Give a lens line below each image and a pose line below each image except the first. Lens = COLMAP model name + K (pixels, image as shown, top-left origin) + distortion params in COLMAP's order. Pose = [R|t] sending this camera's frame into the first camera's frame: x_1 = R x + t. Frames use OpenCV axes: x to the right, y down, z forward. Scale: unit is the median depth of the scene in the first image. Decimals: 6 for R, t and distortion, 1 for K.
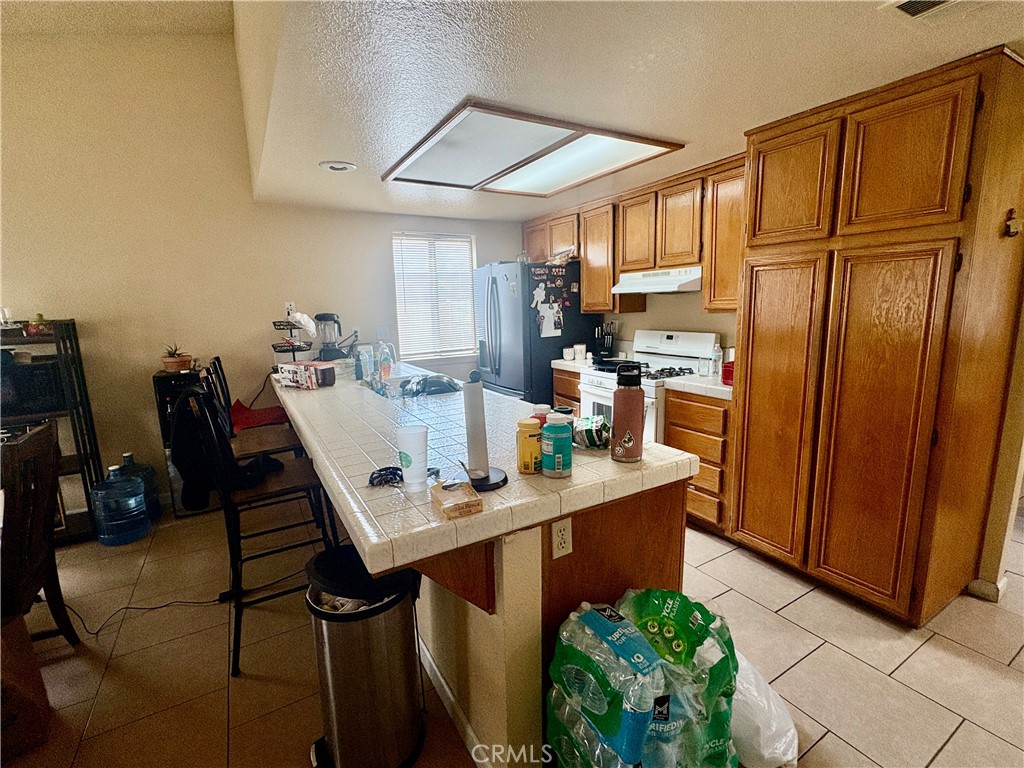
lens RADIAL K [[469.3, 0, 508.9], [0, 469.3, 379.6], [0, 0, 1]] dist [0.000233, 0.000748]
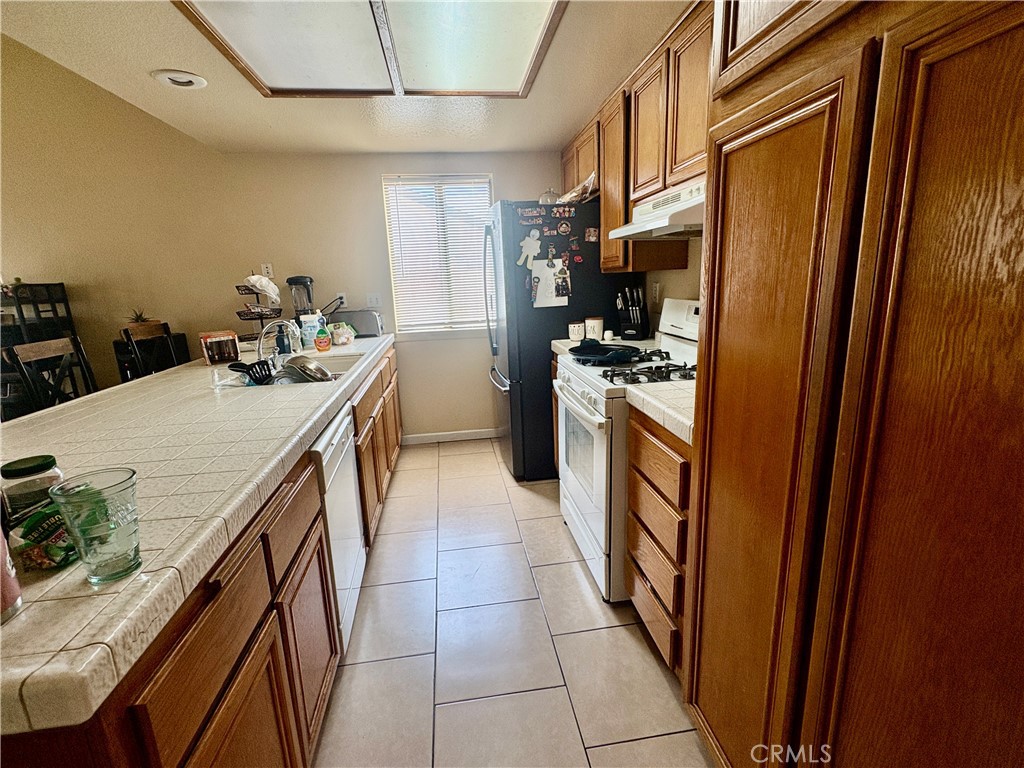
lens RADIAL K [[469.3, 0, 508.9], [0, 469.3, 379.6], [0, 0, 1]] dist [0.000233, 0.000748]
pose [[0.924687, 0.072900, -0.373683, 0.308979], [-0.047037, 0.995852, 0.077883, -0.034419], [0.377811, -0.054440, 0.924281, 0.317462]]
